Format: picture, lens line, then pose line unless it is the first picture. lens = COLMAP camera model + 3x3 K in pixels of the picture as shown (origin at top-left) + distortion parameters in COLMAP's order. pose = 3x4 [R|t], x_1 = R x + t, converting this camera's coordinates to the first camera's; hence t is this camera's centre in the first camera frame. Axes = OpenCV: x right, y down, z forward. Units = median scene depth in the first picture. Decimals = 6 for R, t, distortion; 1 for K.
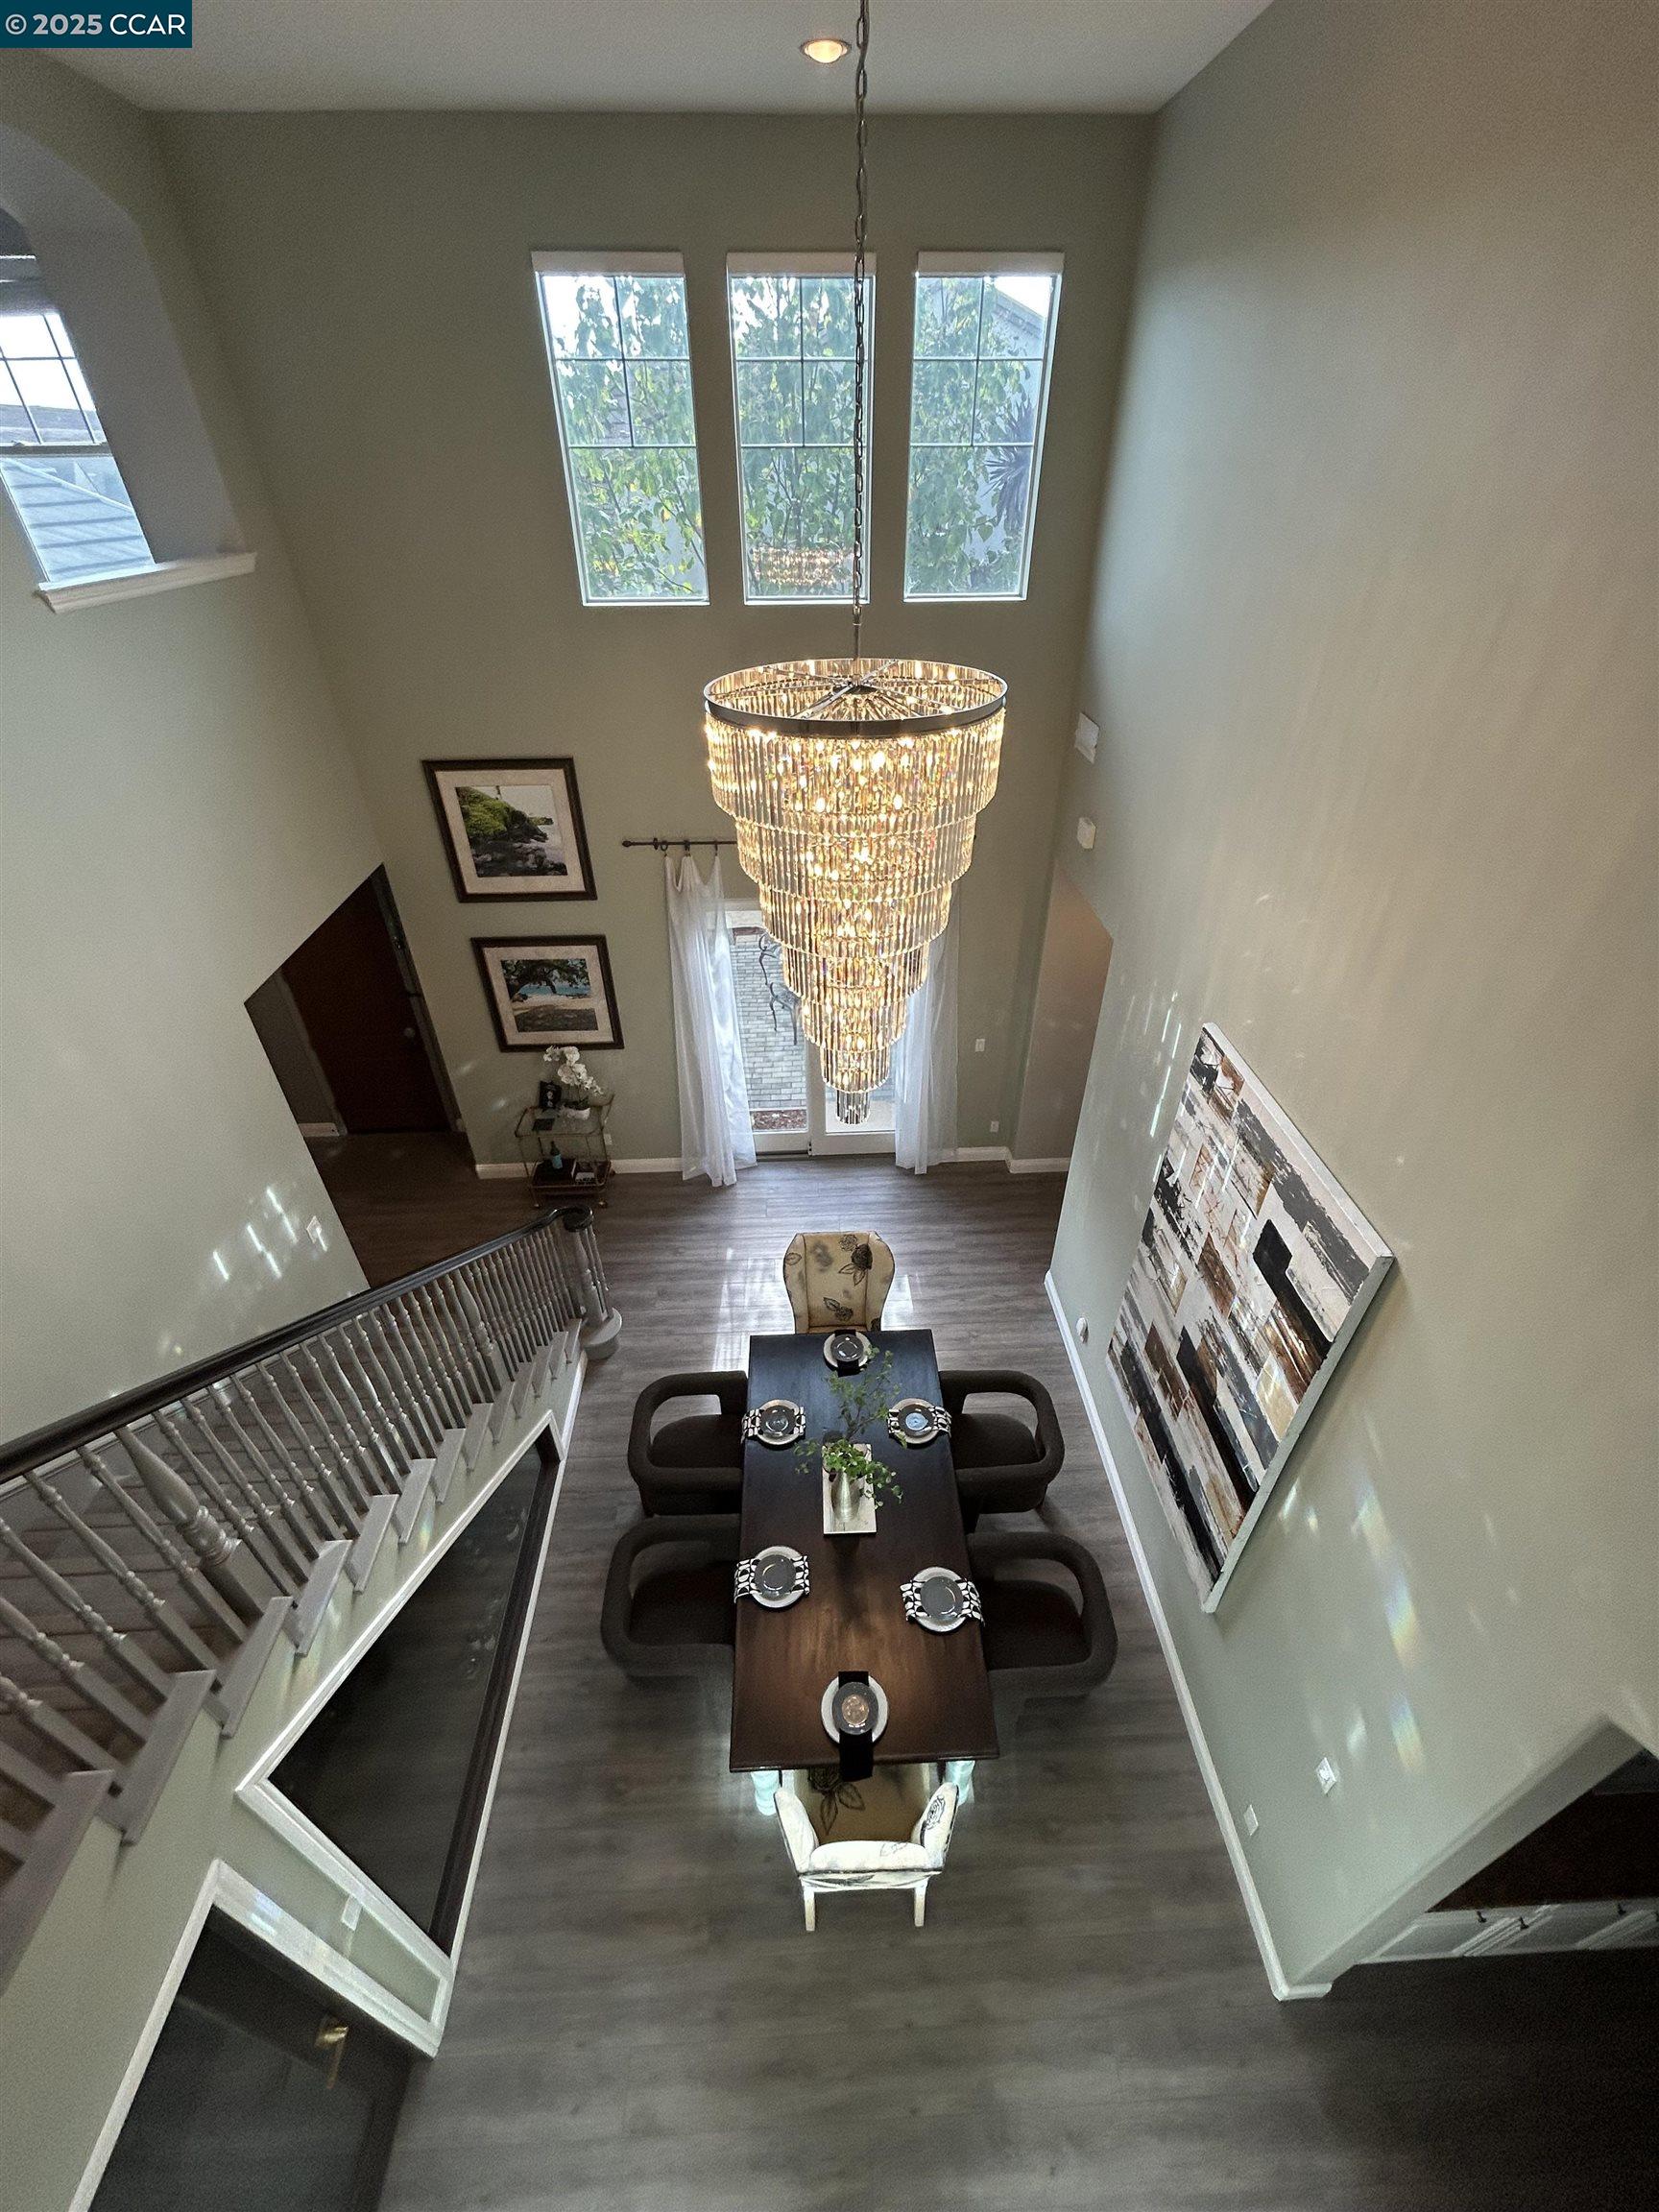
lens RADIAL K [[892.7, 0, 836.3], [0, 892.7, 1108.0], [0, 0, 1]] dist [-0.000357, 0.000626]
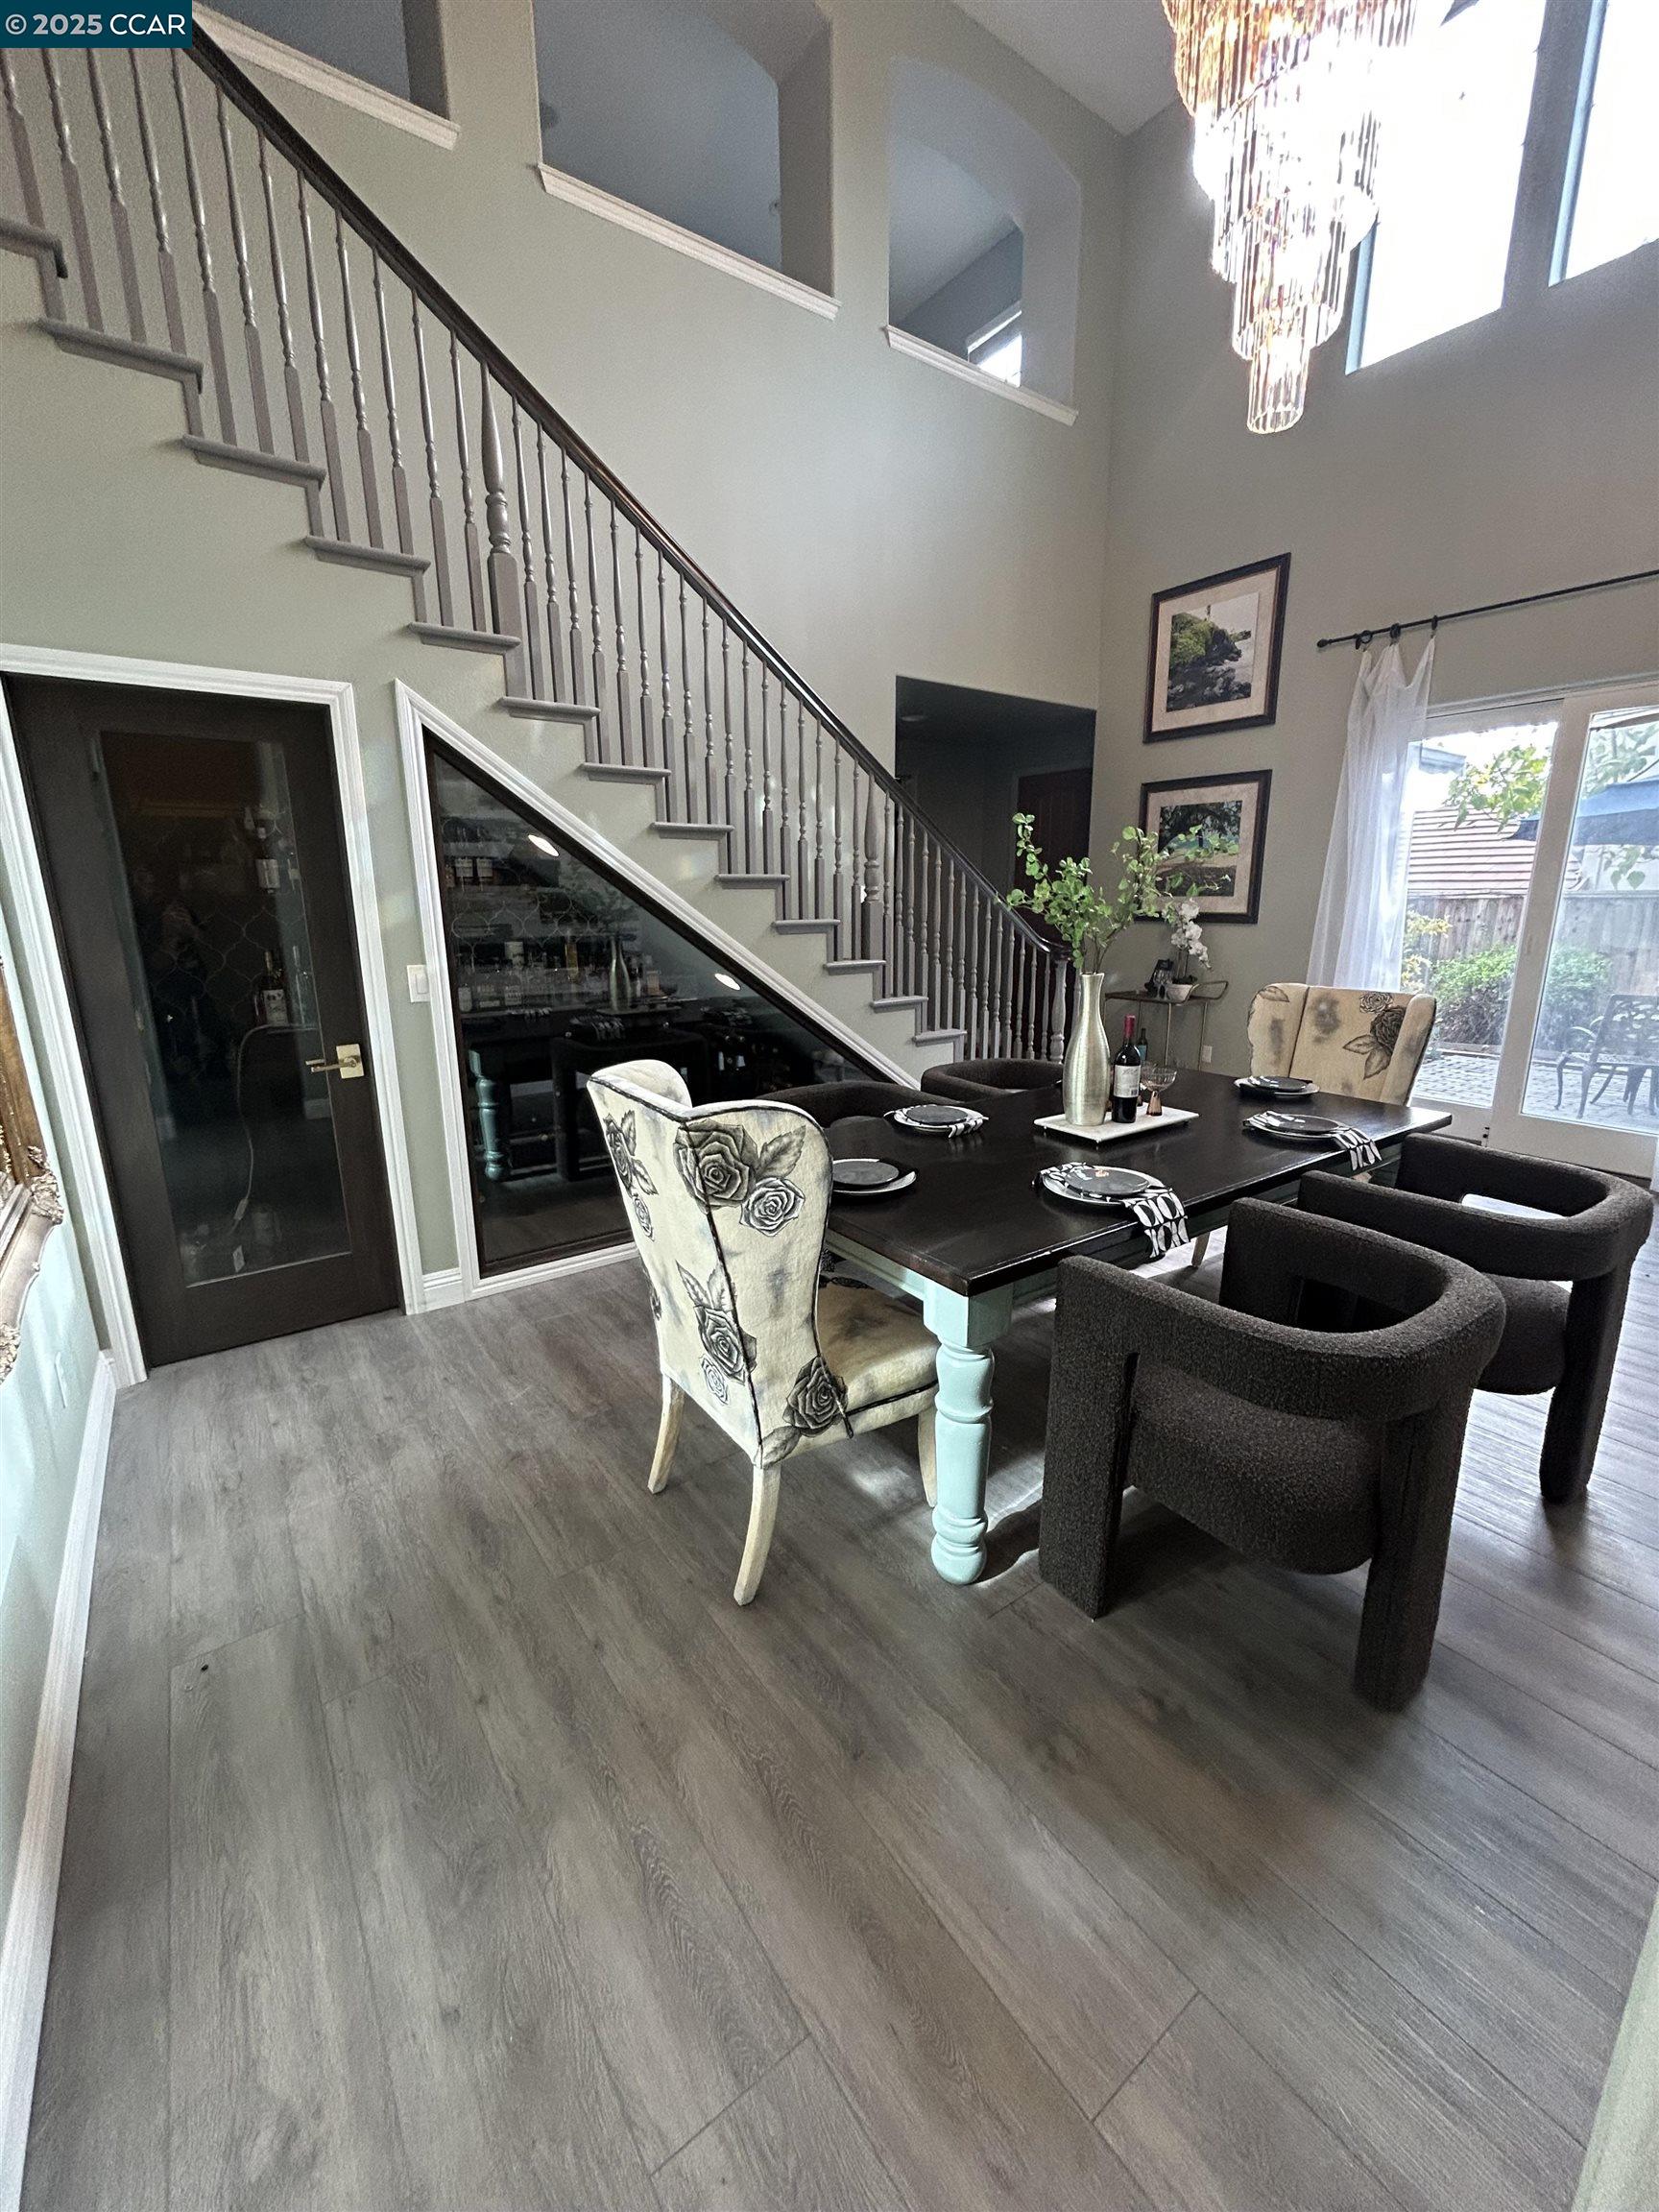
lens RADIAL K [[892.7, 0, 836.2], [0, 892.7, 1105.0], [0, 0, 1]] dist [-0.000357, 0.000626]
pose [[0.549333, 0.191220, -0.813430, 0.308477], [-0.486249, 0.864822, -0.125077, 0.445538], [0.679555, 0.464238, 0.568056, 0.387581]]
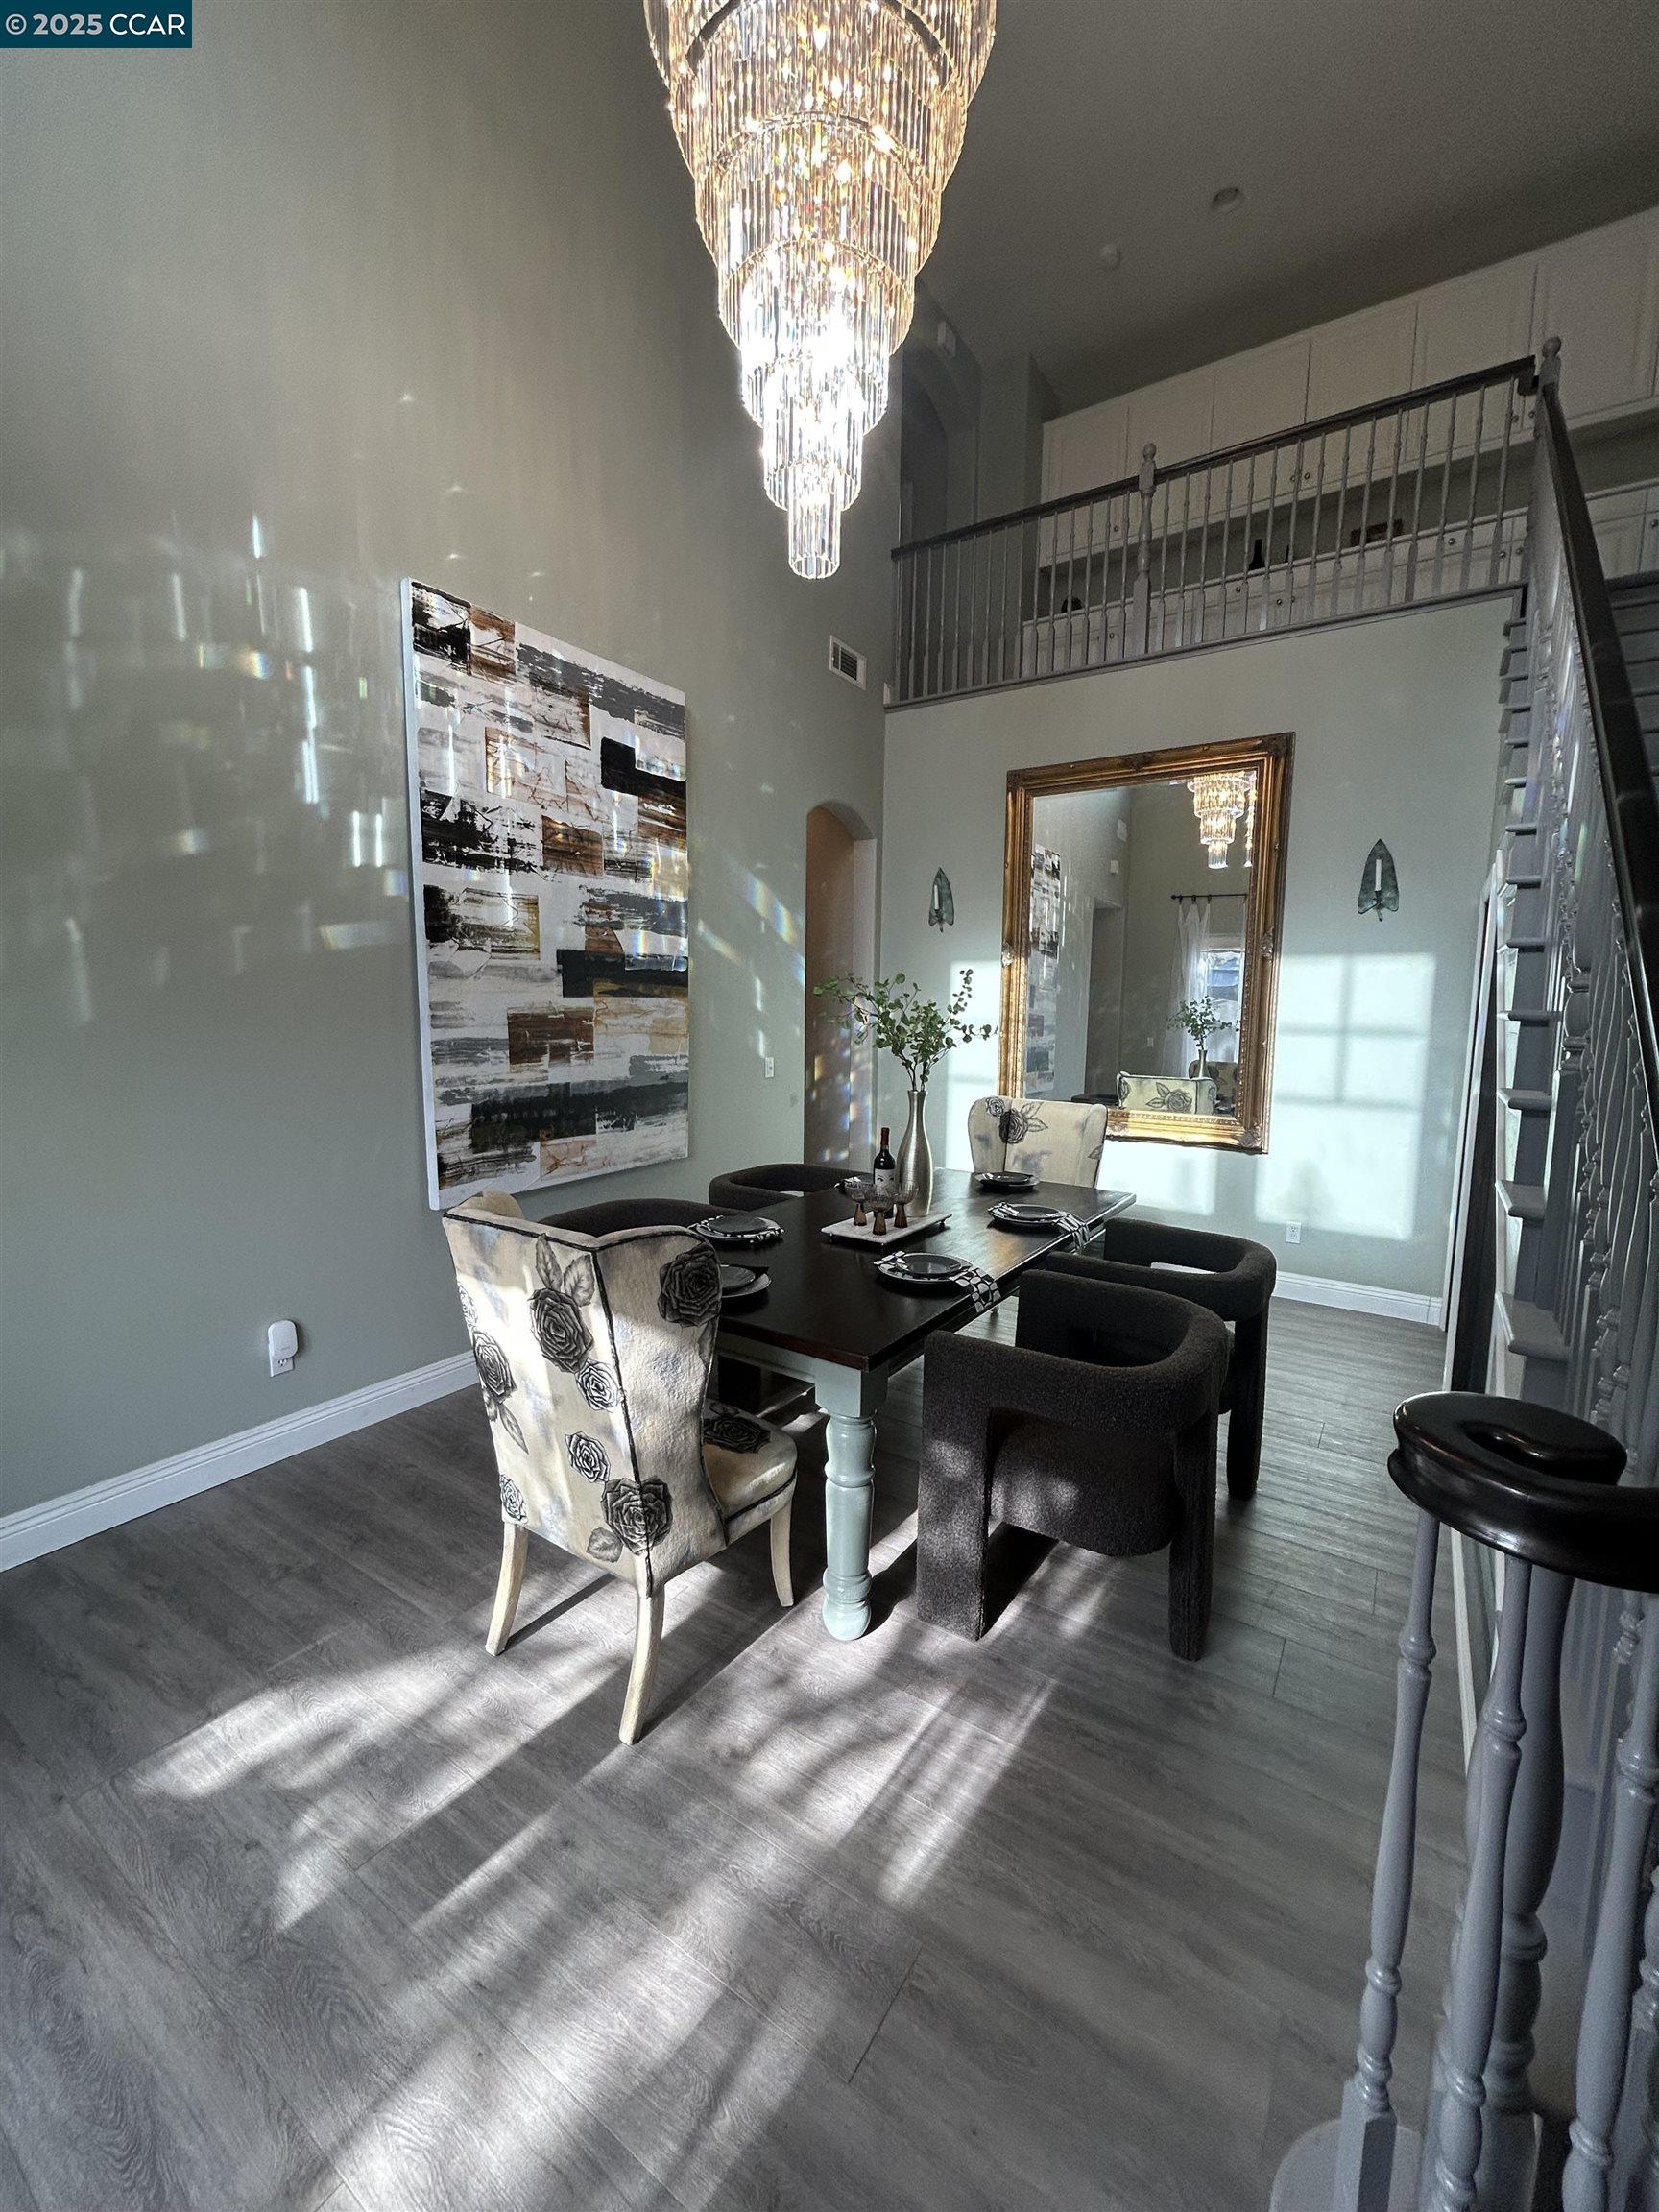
lens RADIAL K [[892.7, 0, 834.2], [0, 892.7, 1101.4], [0, 0, 1]] dist [-0.000357, 0.000626]
pose [[-0.809822, -0.067386, 0.582793, -0.263723], [0.338034, 0.758316, 0.557396, -0.035035], [-0.479502, 0.648395, -0.591322, 1.038892]]
